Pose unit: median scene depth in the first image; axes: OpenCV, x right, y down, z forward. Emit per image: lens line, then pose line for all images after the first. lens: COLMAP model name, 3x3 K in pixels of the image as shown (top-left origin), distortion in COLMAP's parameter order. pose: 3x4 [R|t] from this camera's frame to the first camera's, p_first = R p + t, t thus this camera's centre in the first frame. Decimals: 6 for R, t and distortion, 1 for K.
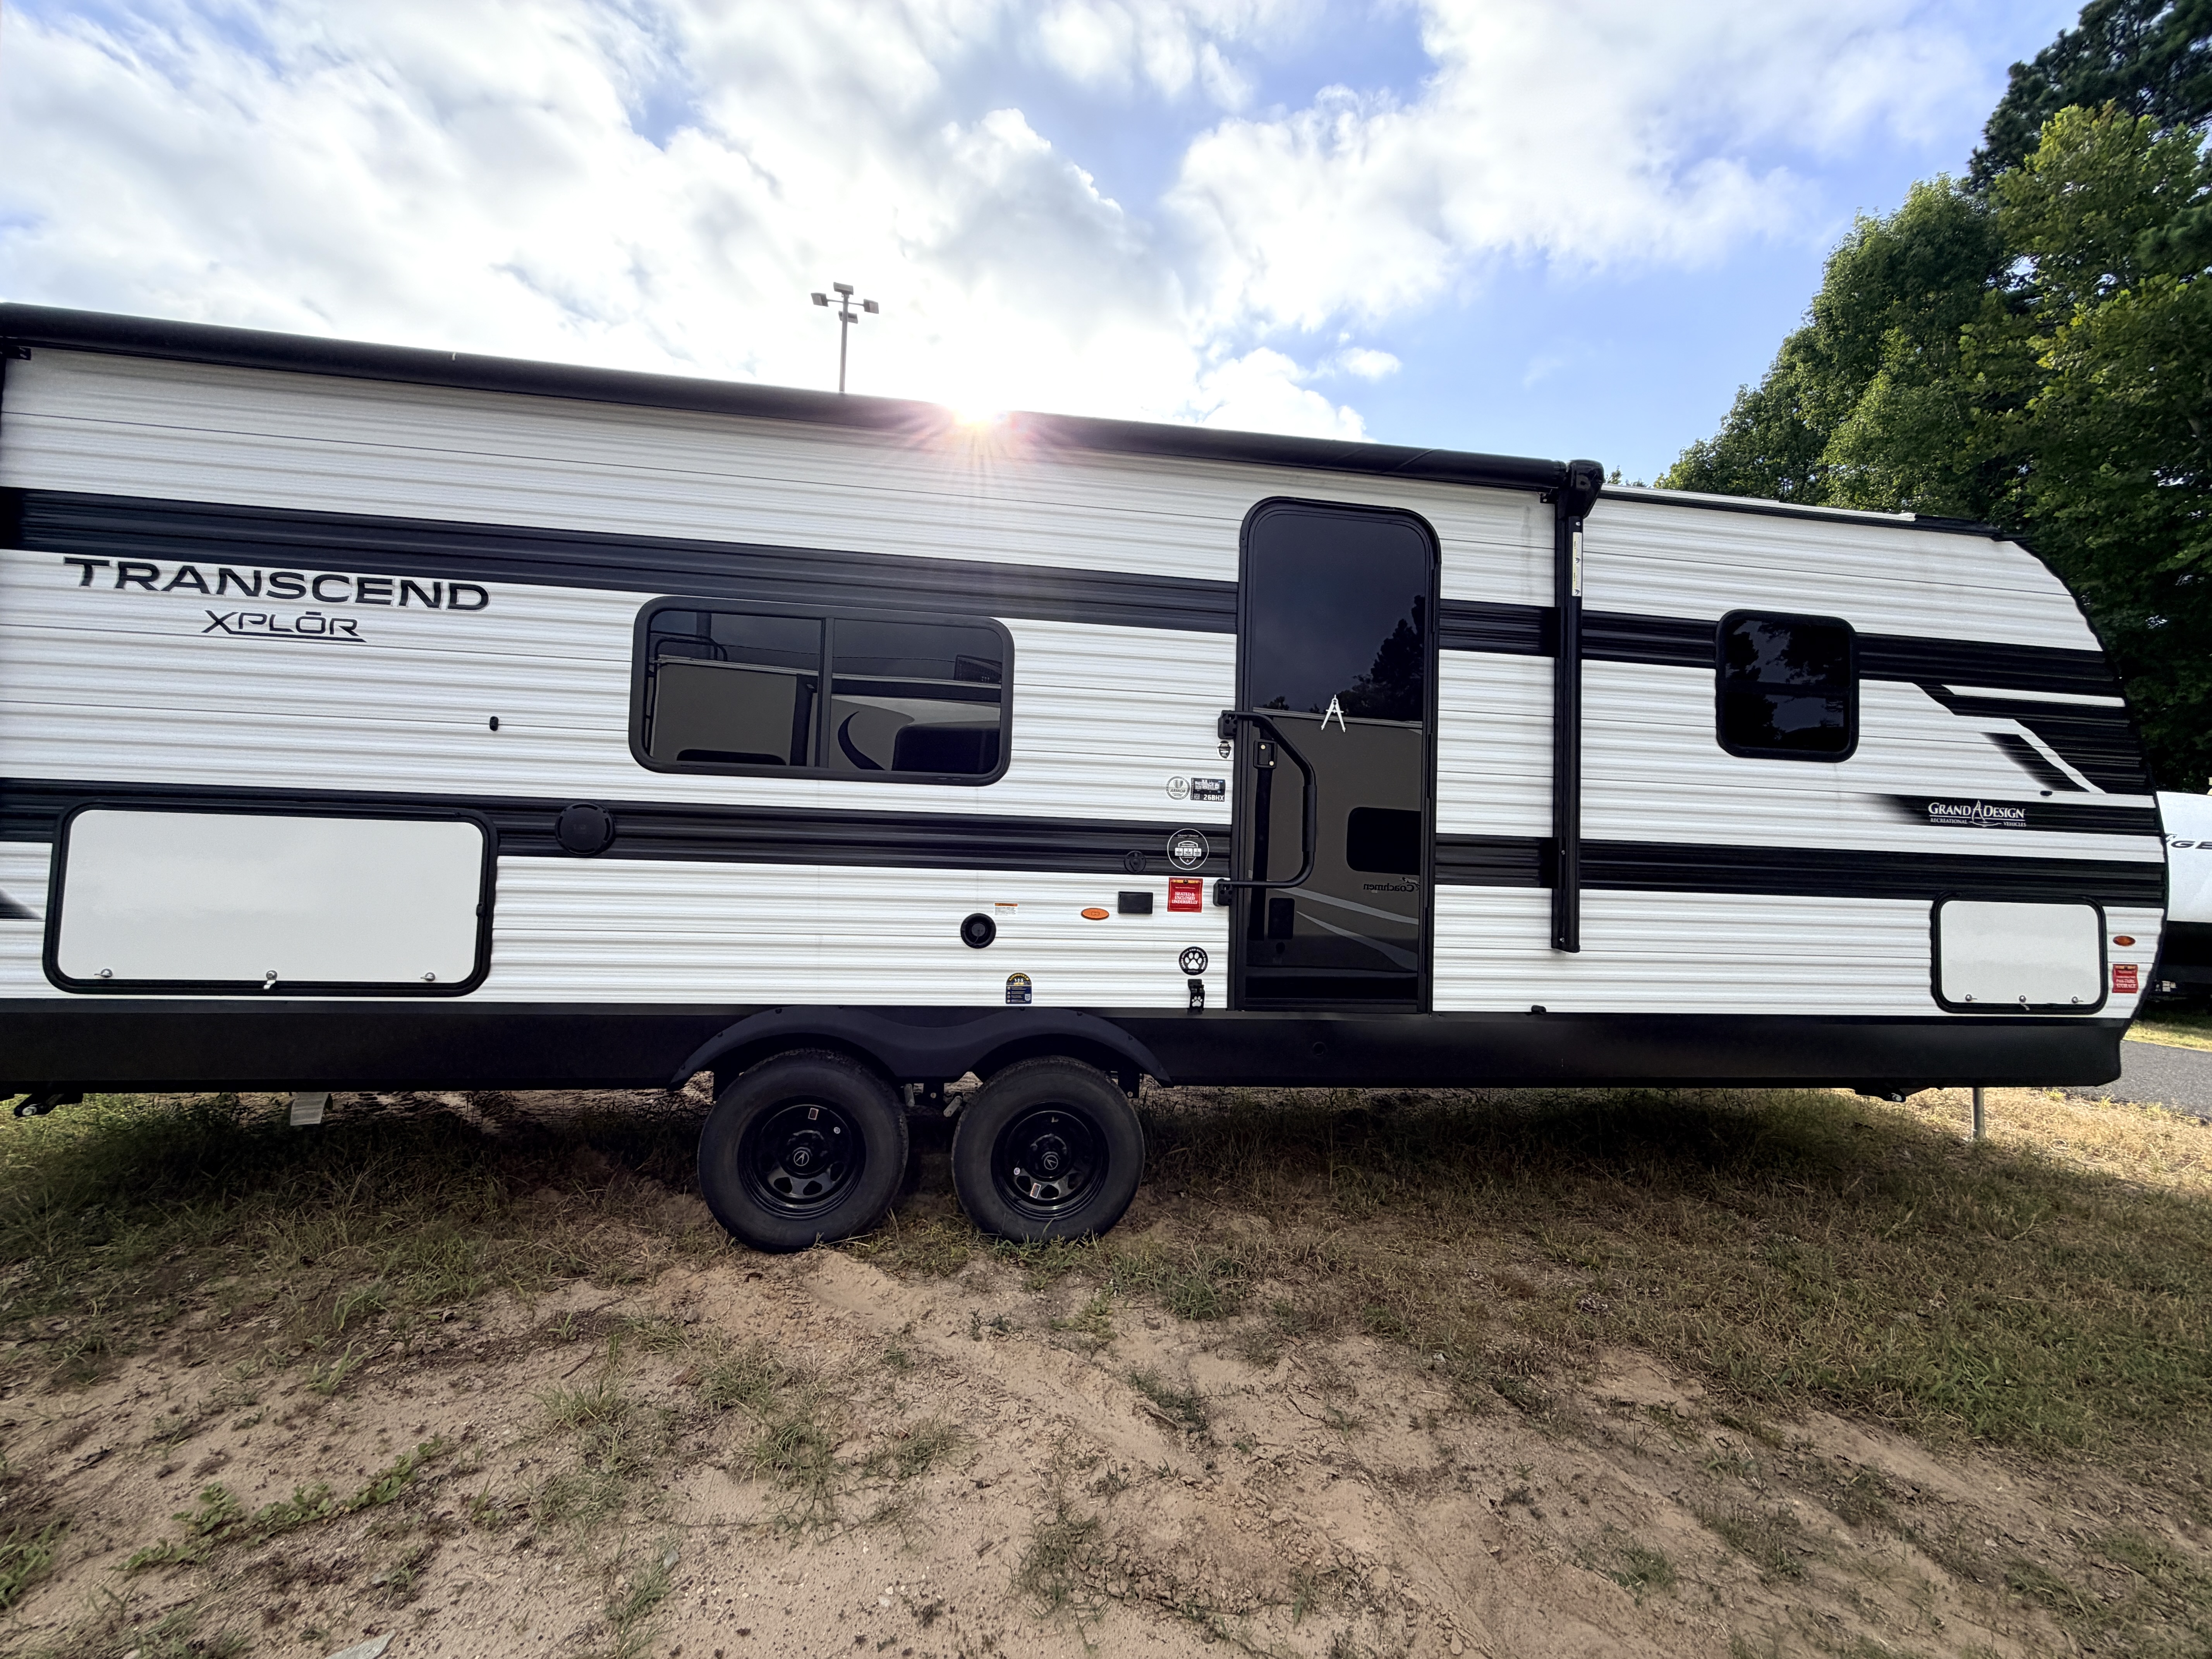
lens RADIAL K [[886.3, 0, 1096.9], [0, 886.3, 821.6], [0, 0, 1]] dist [0.002119, -0.000969]
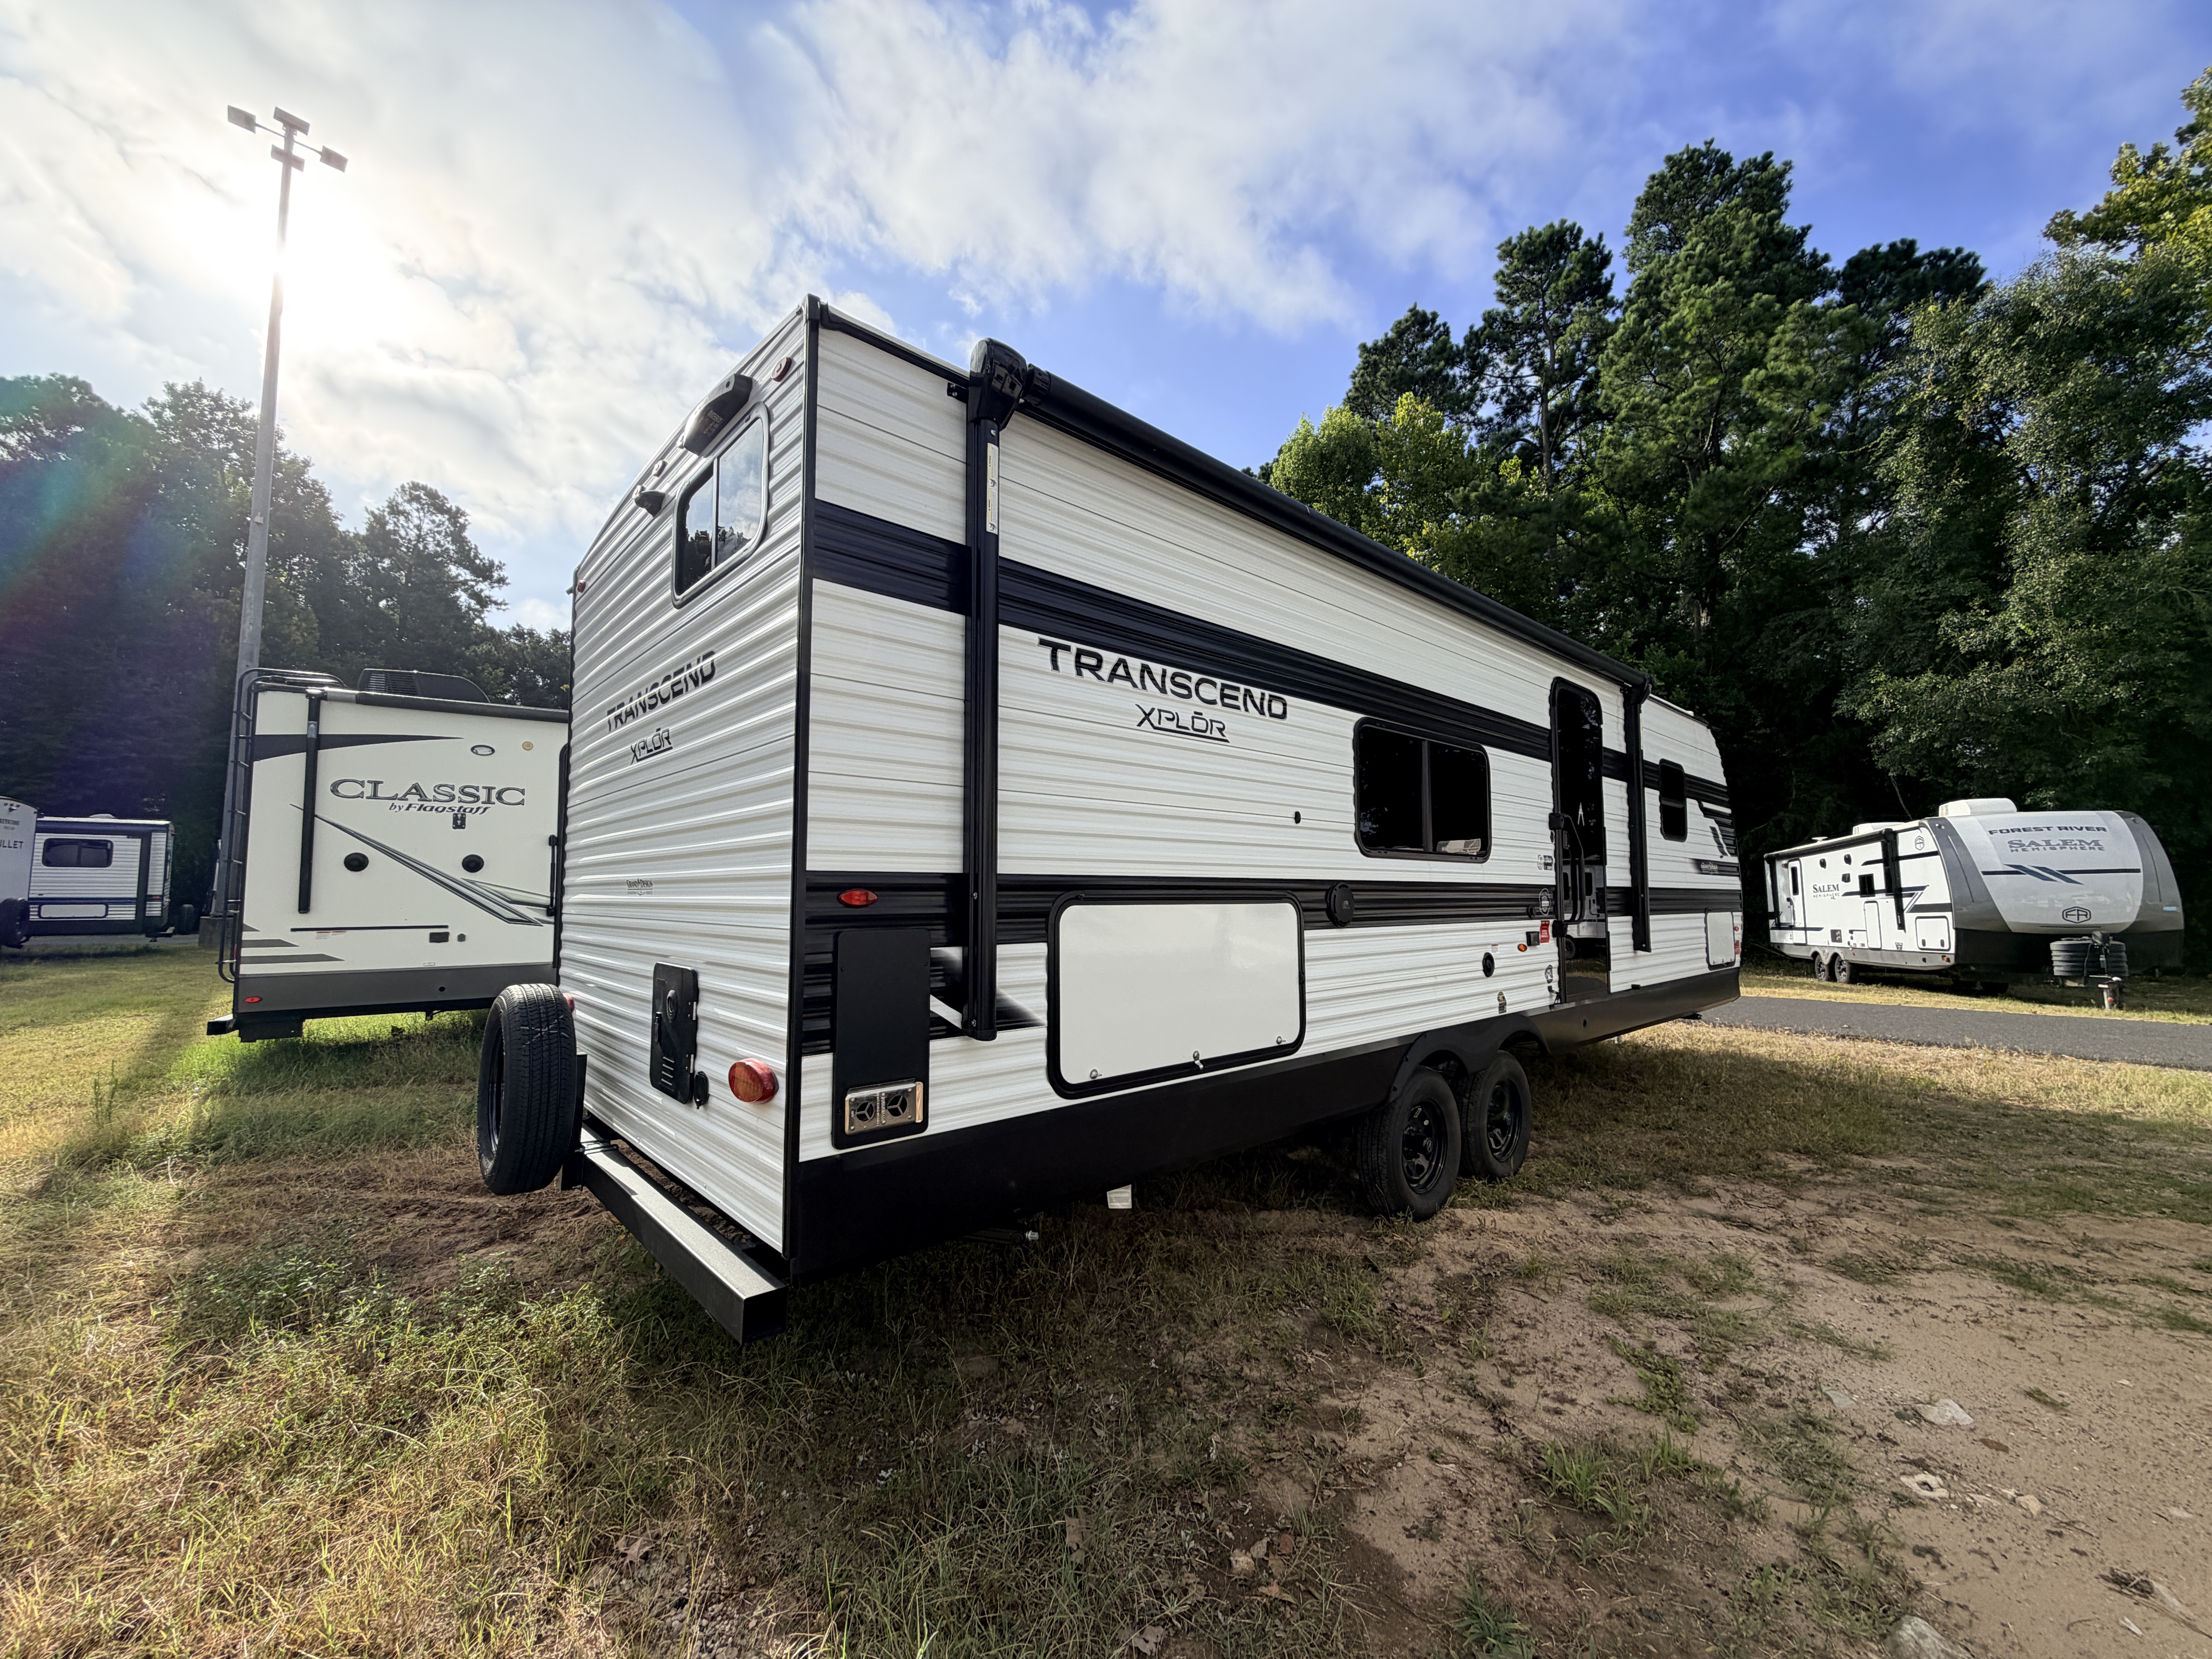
lens RADIAL K [[886.3, 0, 1114.6], [0, 886.3, 819.1], [0, 0, 1]] dist [0.002119, -0.000969]
pose [[0.821959, 0.018398, 0.569250, -1.590222], [-0.005284, 0.999681, -0.024680, -0.080356], [-0.569523, 0.017278, 0.821794, 0.179846]]
